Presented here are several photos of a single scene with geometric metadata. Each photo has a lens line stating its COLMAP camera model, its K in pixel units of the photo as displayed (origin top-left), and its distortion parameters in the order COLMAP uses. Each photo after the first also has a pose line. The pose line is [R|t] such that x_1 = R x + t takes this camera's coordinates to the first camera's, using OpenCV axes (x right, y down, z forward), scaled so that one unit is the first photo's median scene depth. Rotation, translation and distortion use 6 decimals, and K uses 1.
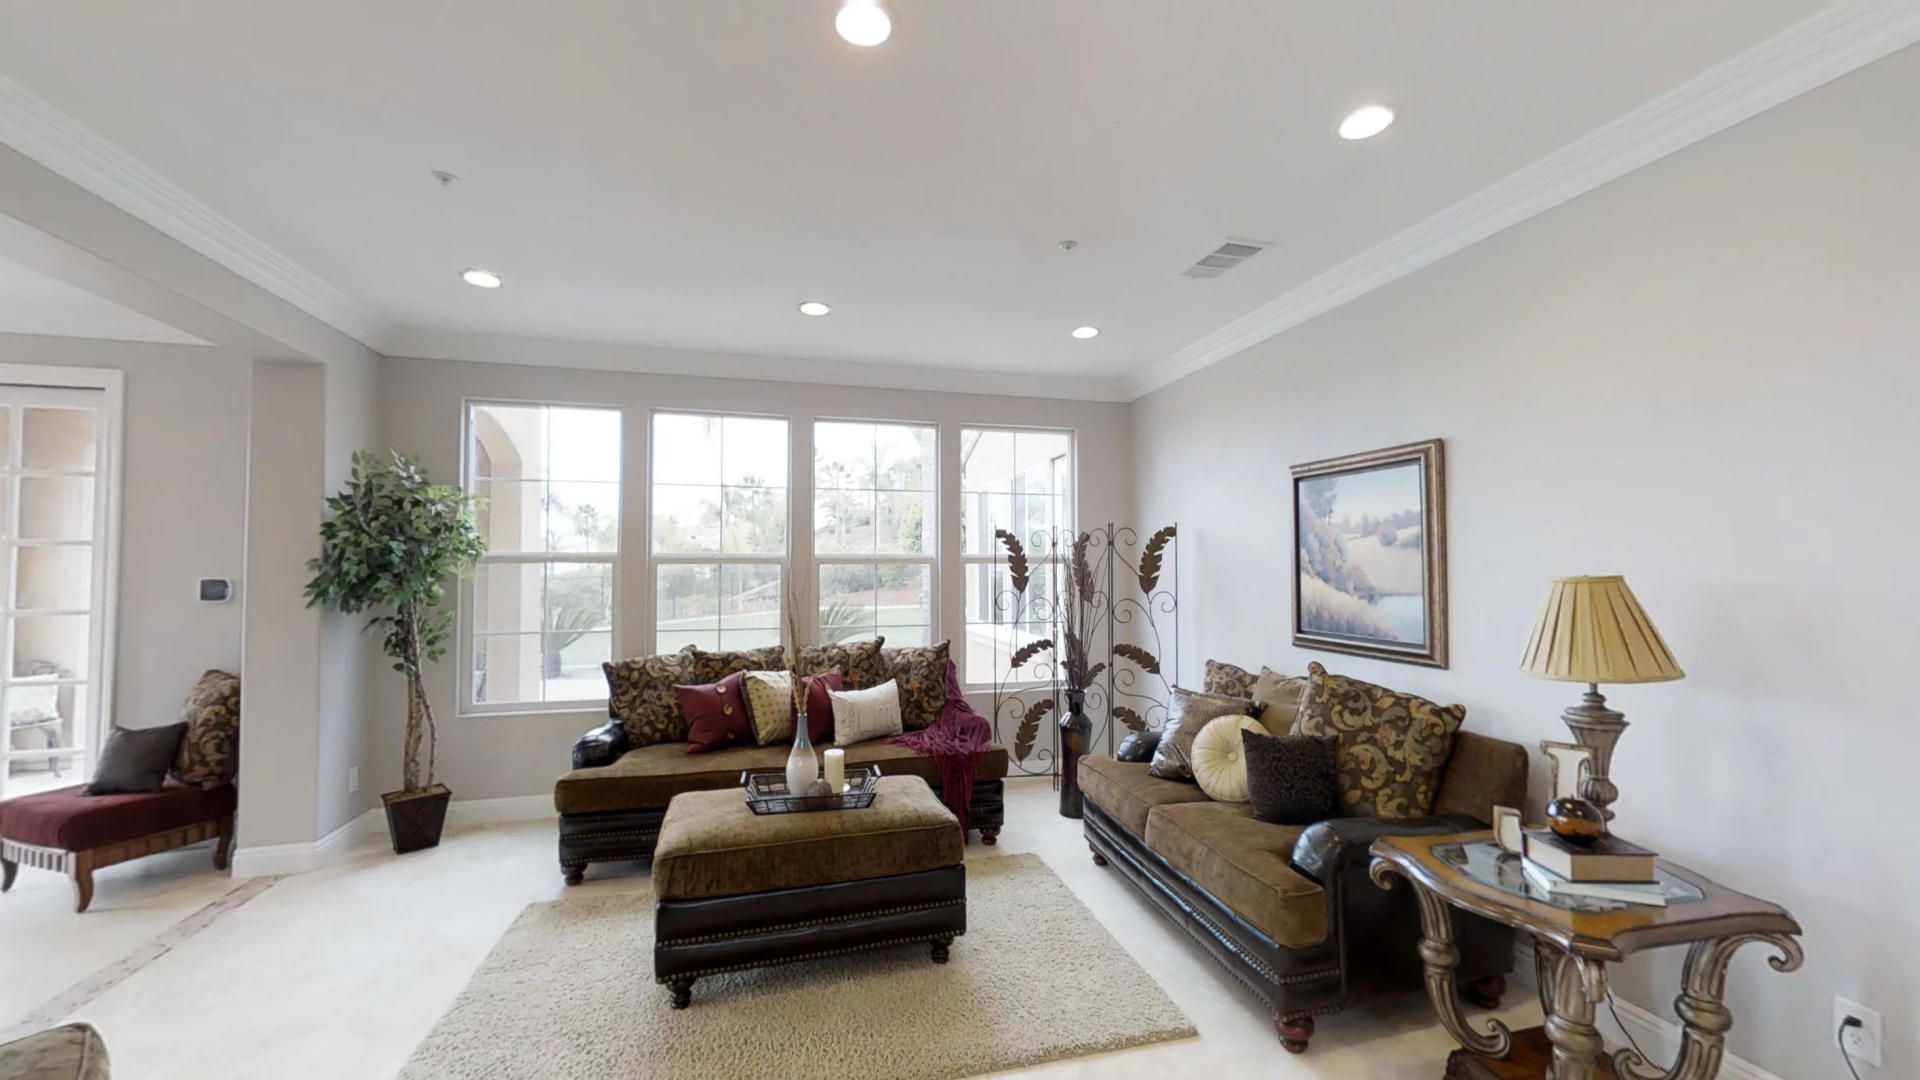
lens RADIAL K [[722.7, 0, 963.7], [0, 722.7, 545.8], [0, 0, 1]] dist [0.001329, -0.000065]
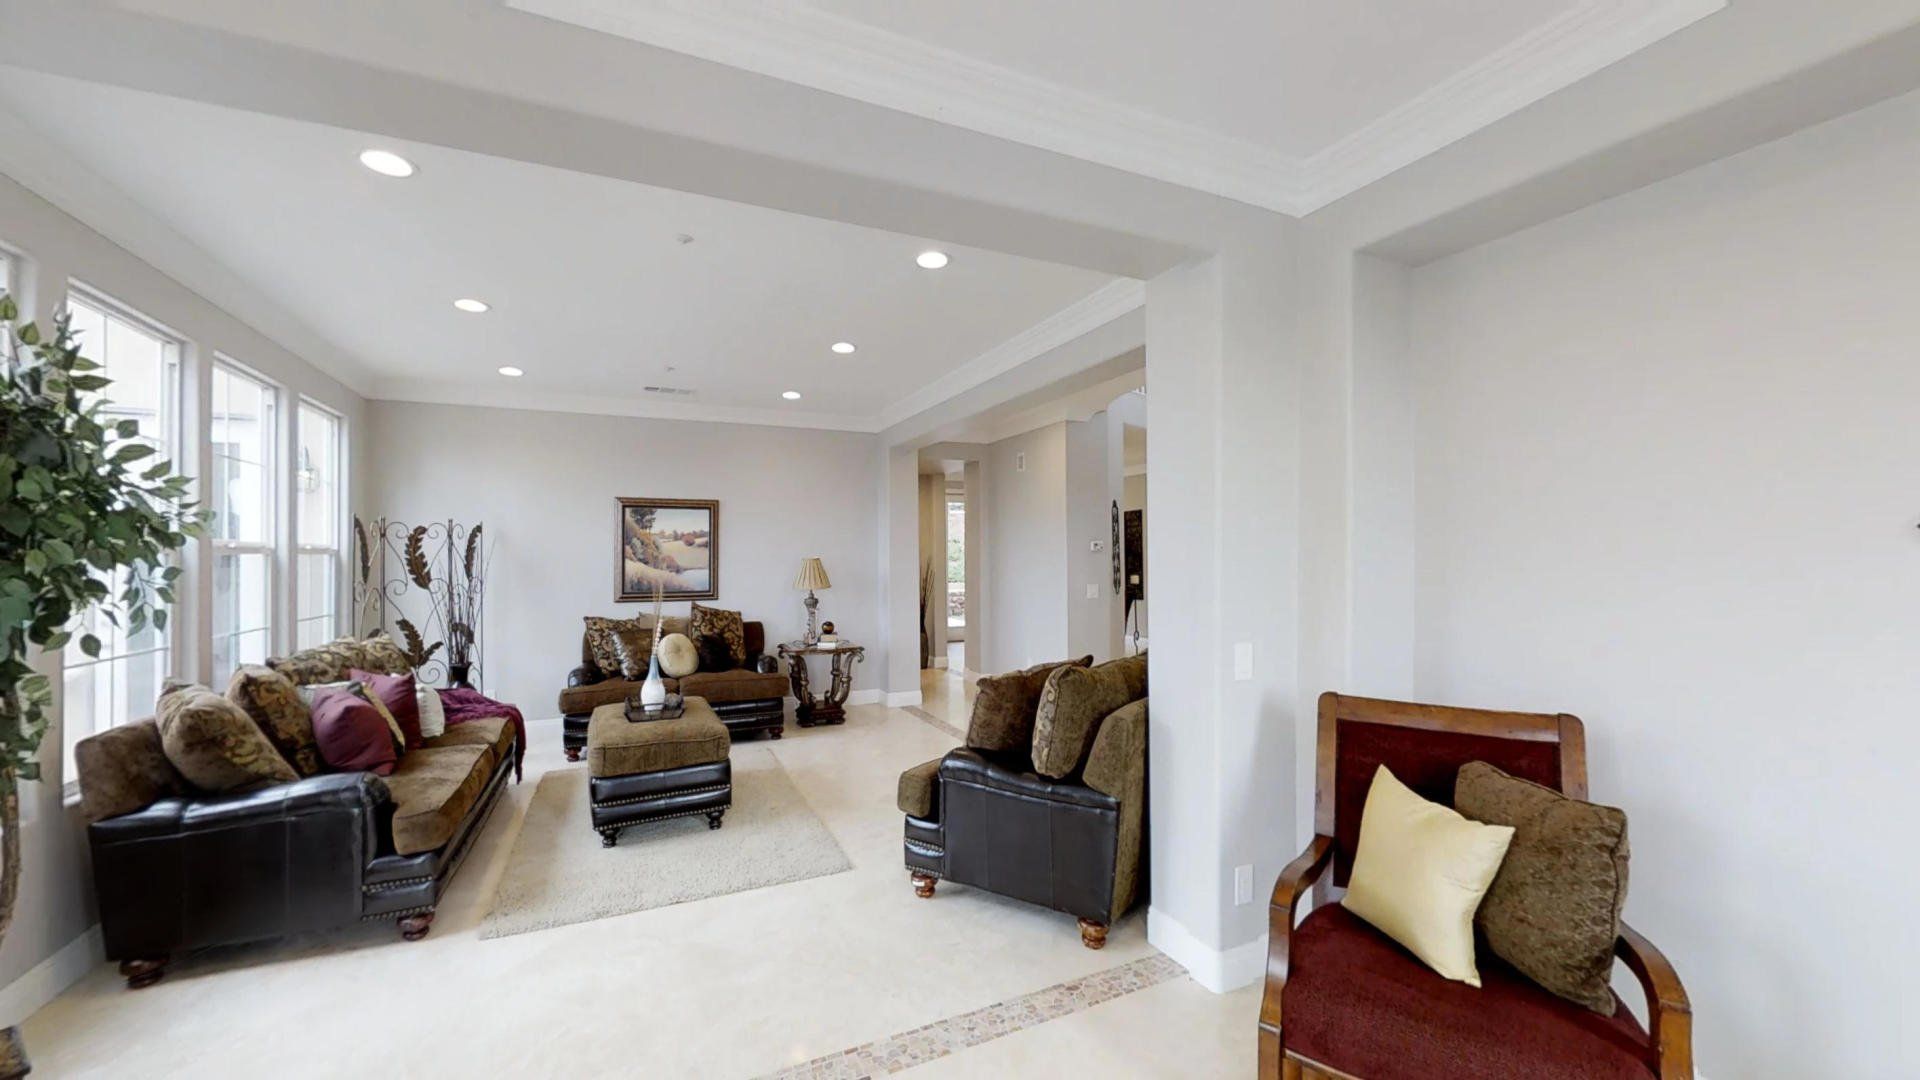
lens RADIAL K [[722.7, 0, 961.3], [0, 722.7, 546.5], [0, 0, 1]] dist [0.001329, -0.000065]
pose [[-0.183607, 0.008189, 0.982966, -1.521446], [-0.025800, 0.999581, -0.013147, 0.008658], [-0.982661, -0.027775, -0.183319, 0.567133]]
